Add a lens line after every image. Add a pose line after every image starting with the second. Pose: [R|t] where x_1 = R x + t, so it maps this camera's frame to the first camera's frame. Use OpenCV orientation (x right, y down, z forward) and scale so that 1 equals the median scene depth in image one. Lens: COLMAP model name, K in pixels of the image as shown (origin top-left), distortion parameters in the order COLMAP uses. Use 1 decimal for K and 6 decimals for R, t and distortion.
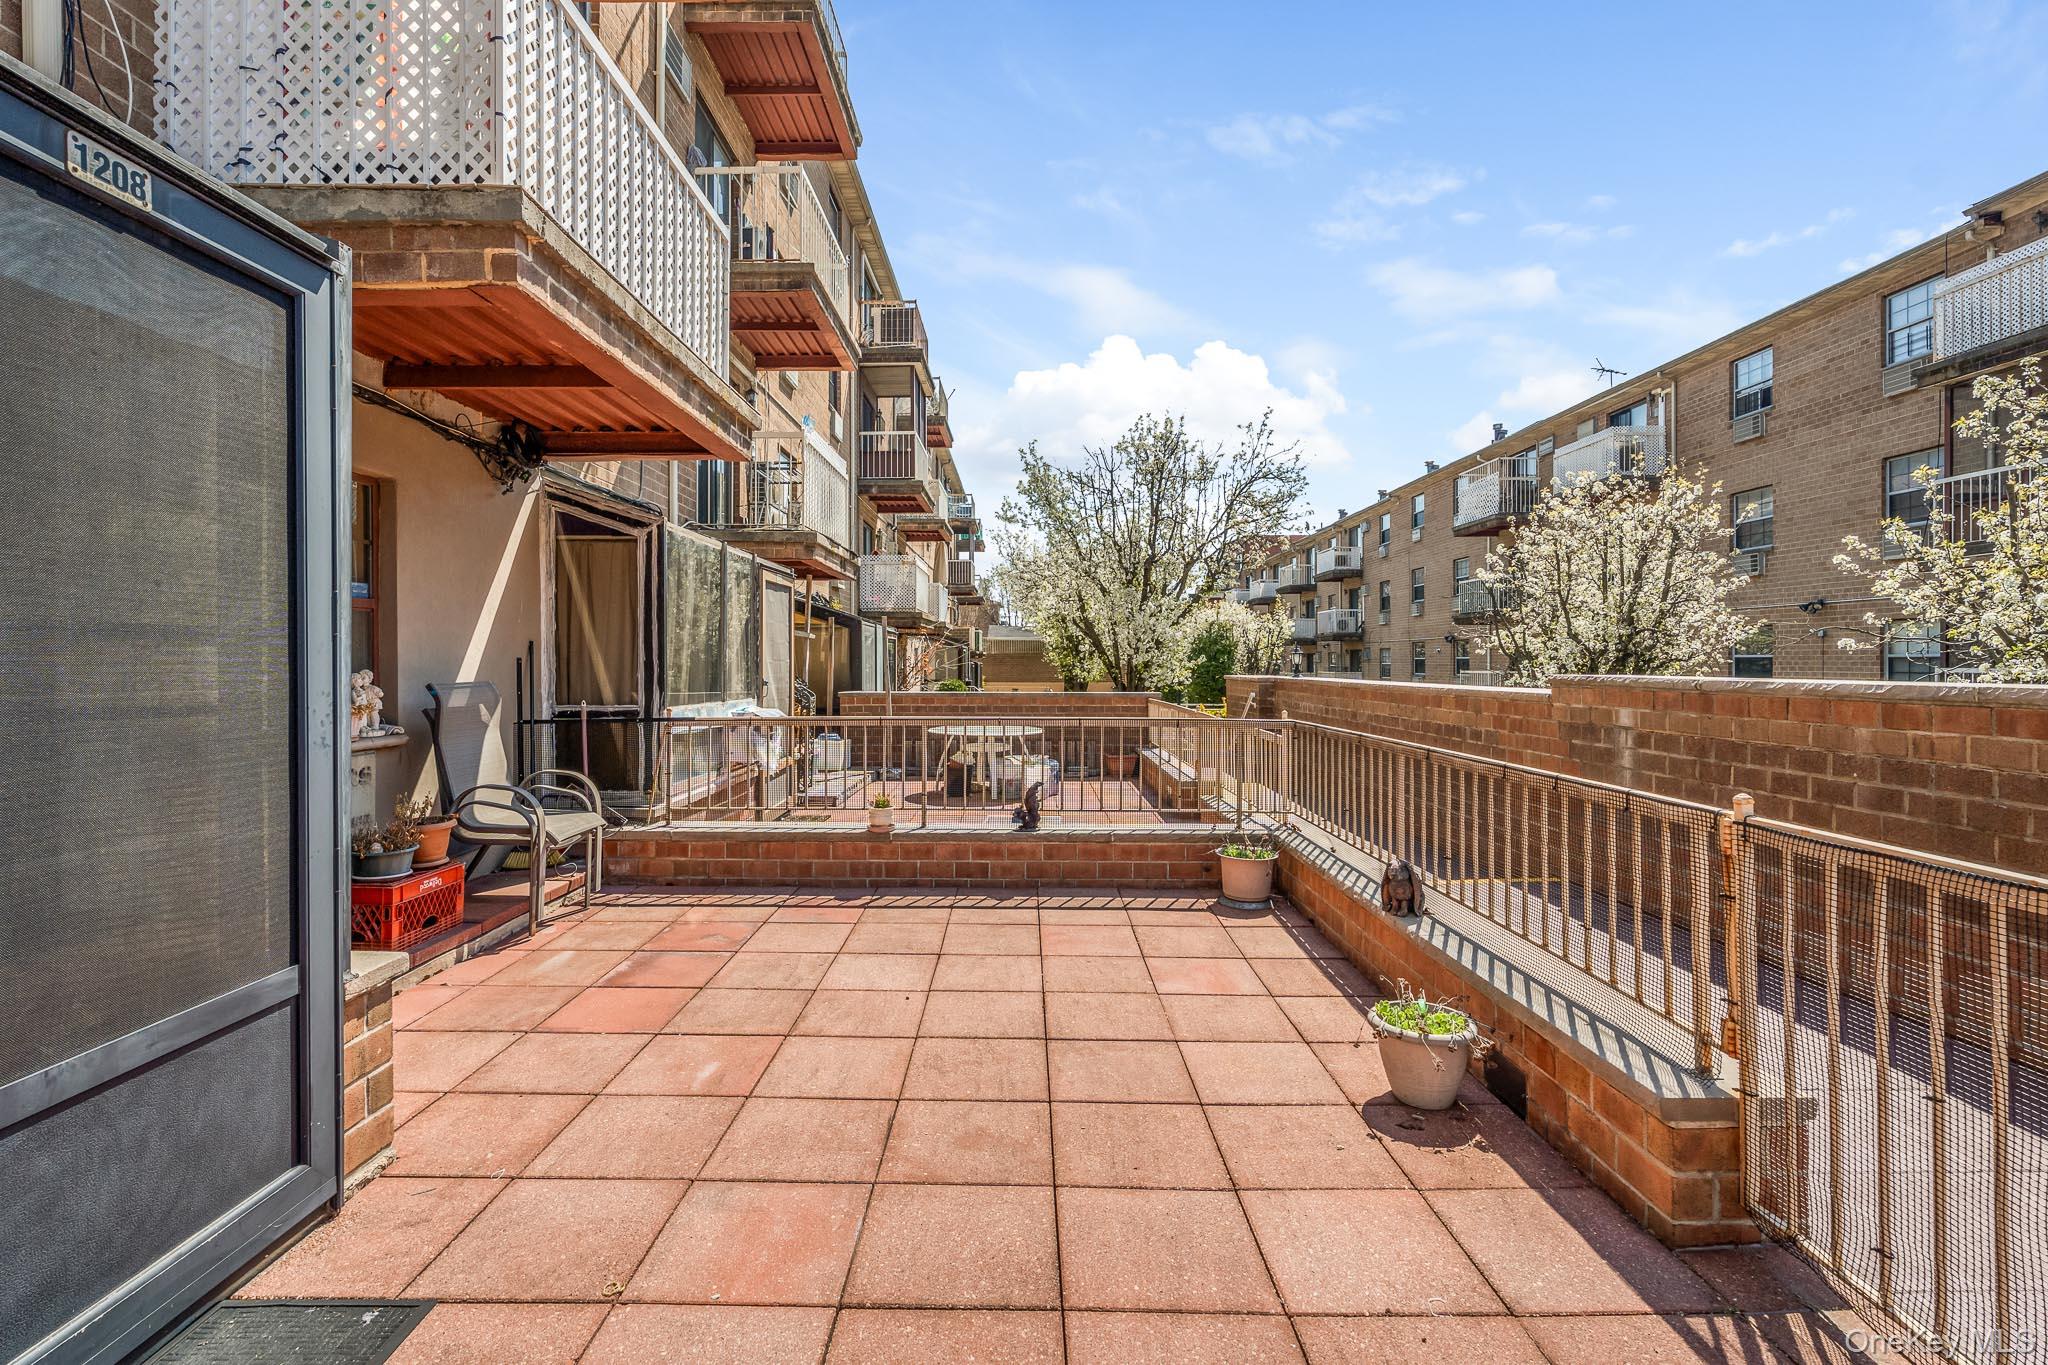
lens RADIAL K [[936.8, 0, 1026.8], [0, 936.8, 674.0], [0, 0, 1]] dist [0.000902, 0.000133]
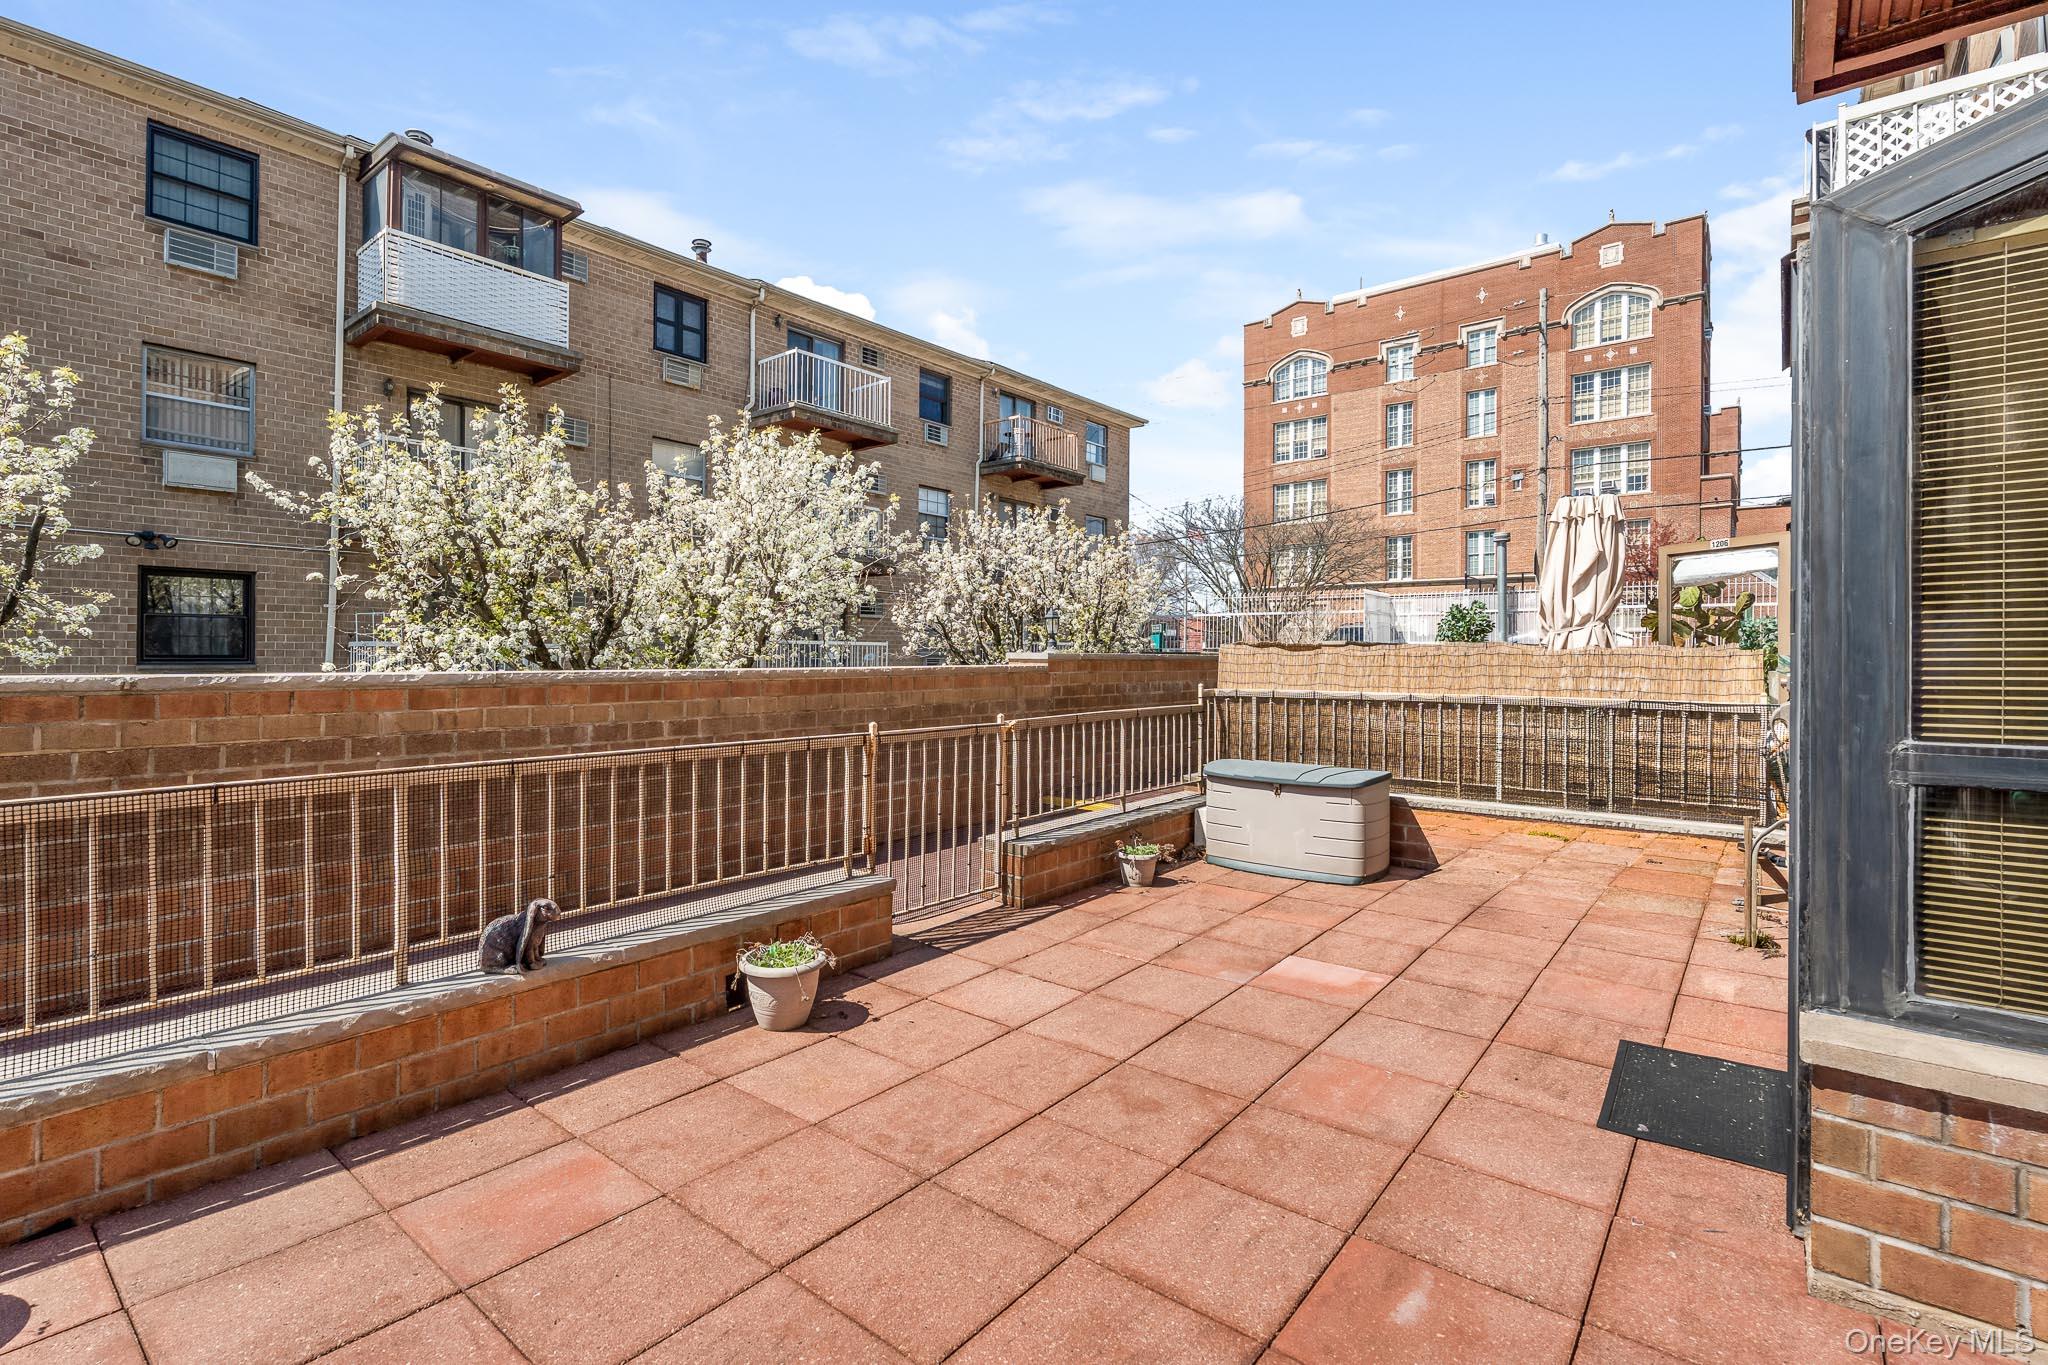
lens RADIAL K [[936.8, 0, 1027.7], [0, 936.8, 664.8], [0, 0, 1]] dist [0.000902, 0.000133]
pose [[-0.780511, -0.005010, 0.625122, -0.604594], [0.007086, 0.999833, 0.016861, -0.019912], [-0.625102, 0.017590, -0.780345, 1.871060]]
